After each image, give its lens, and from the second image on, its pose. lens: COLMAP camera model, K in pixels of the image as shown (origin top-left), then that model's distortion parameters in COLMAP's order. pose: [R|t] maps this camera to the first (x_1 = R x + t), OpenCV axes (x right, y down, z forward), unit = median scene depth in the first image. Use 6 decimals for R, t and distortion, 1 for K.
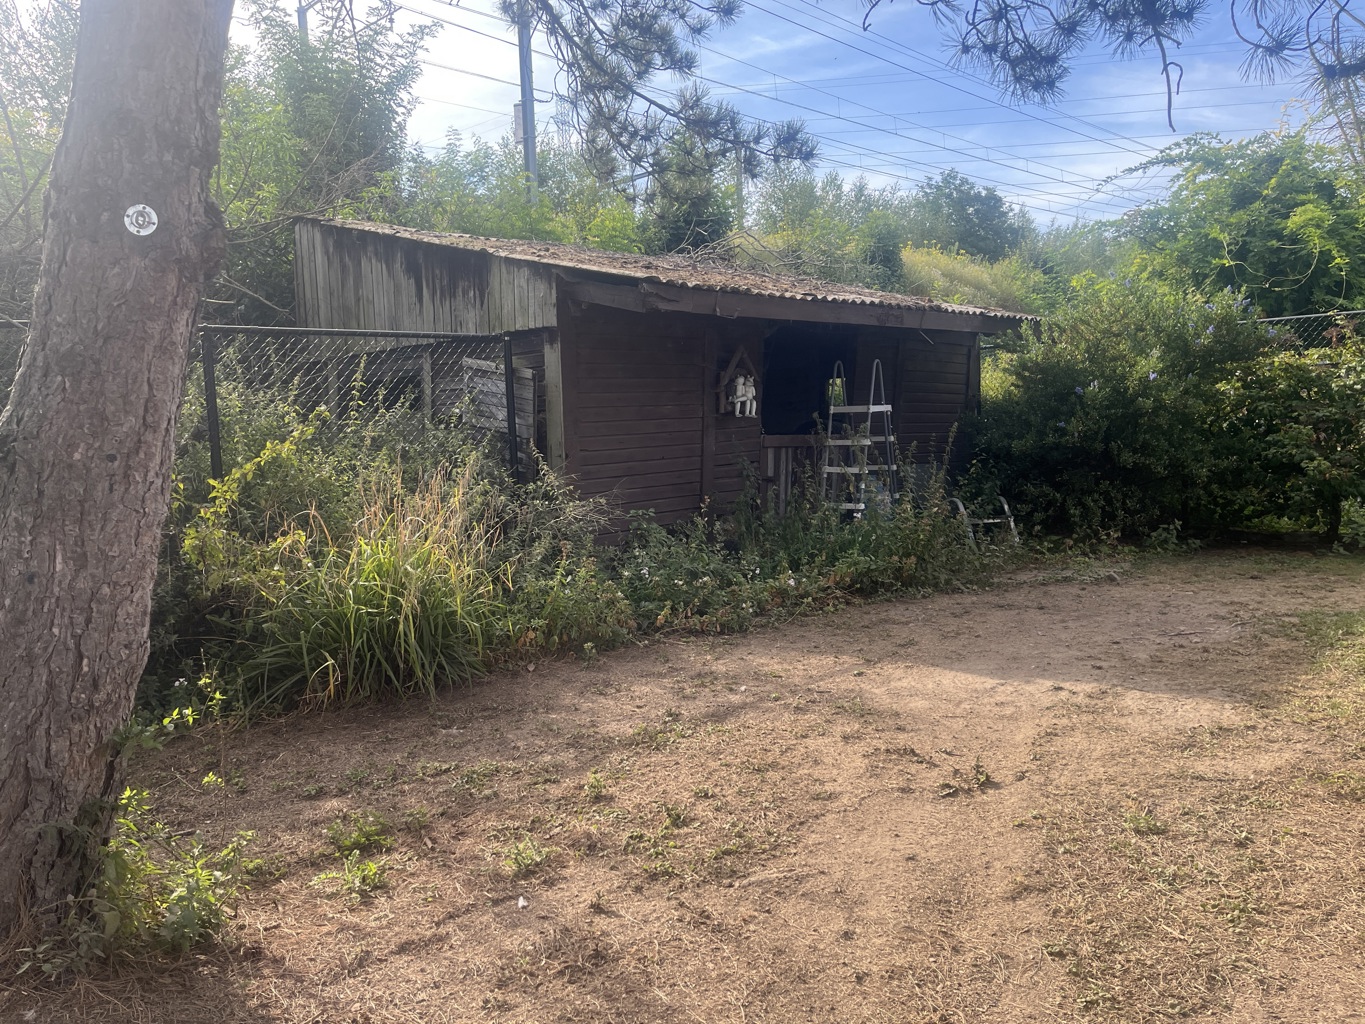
lens RADIAL K [[1038.4, 0, 681.5], [0, 1038.4, 518.1], [0, 0, 1]] dist [0.077536, -0.093235]
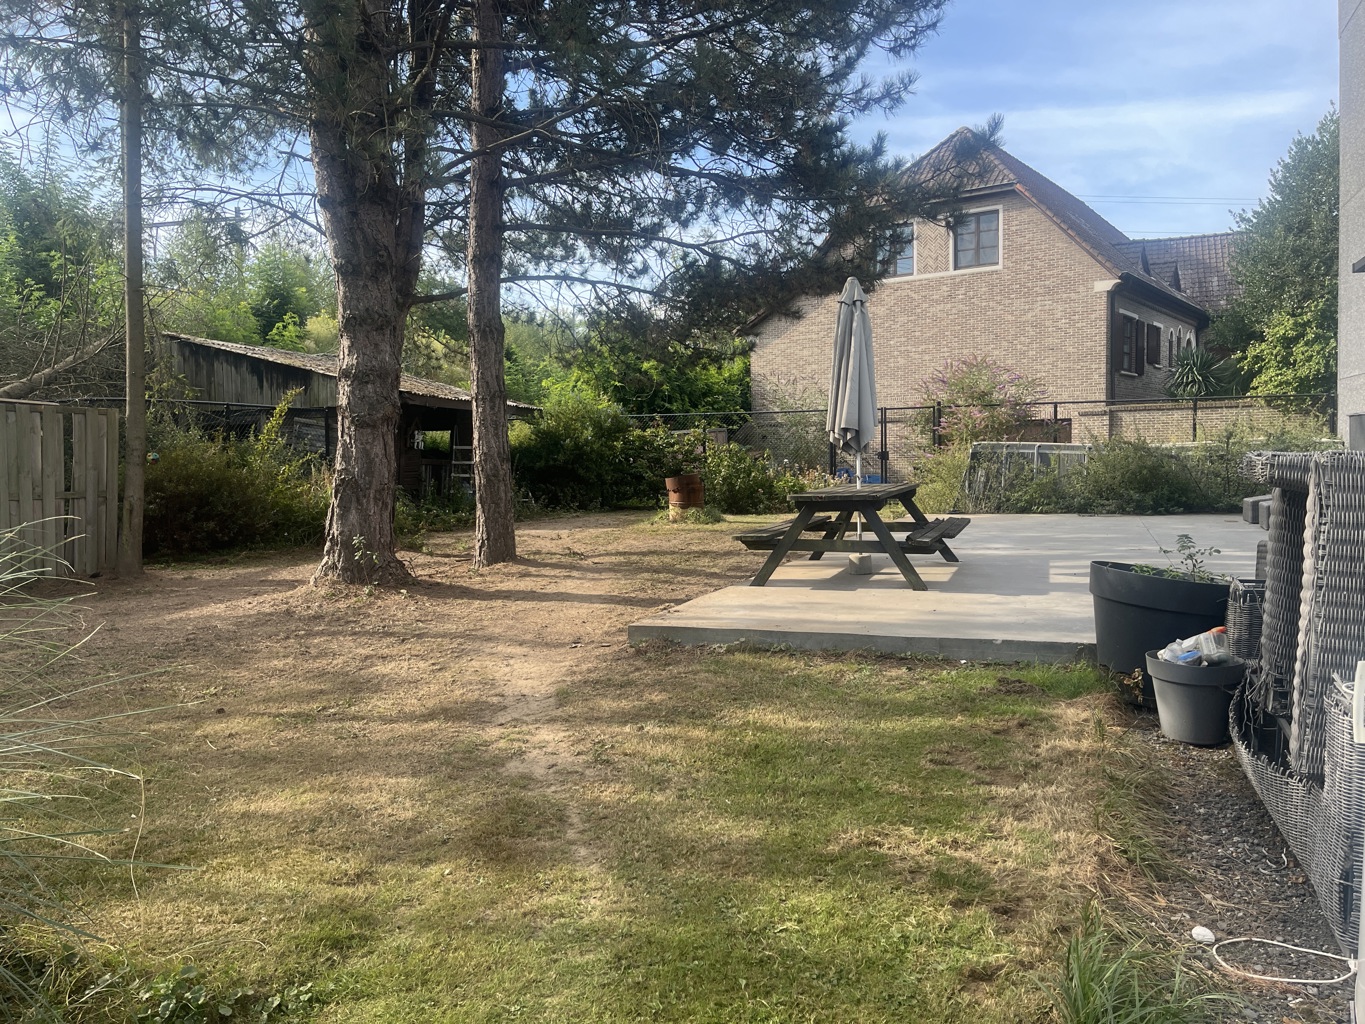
lens RADIAL K [[1038.4, 0, 681.5], [0, 1038.4, 518.1], [0, 0, 1]] dist [0.077536, -0.093235]
pose [[0.866464, -0.004473, 0.499219, -0.535683], [0.028070, 0.998814, -0.039770, 0.143351], [-0.498449, 0.048473, 0.865563, -1.111480]]
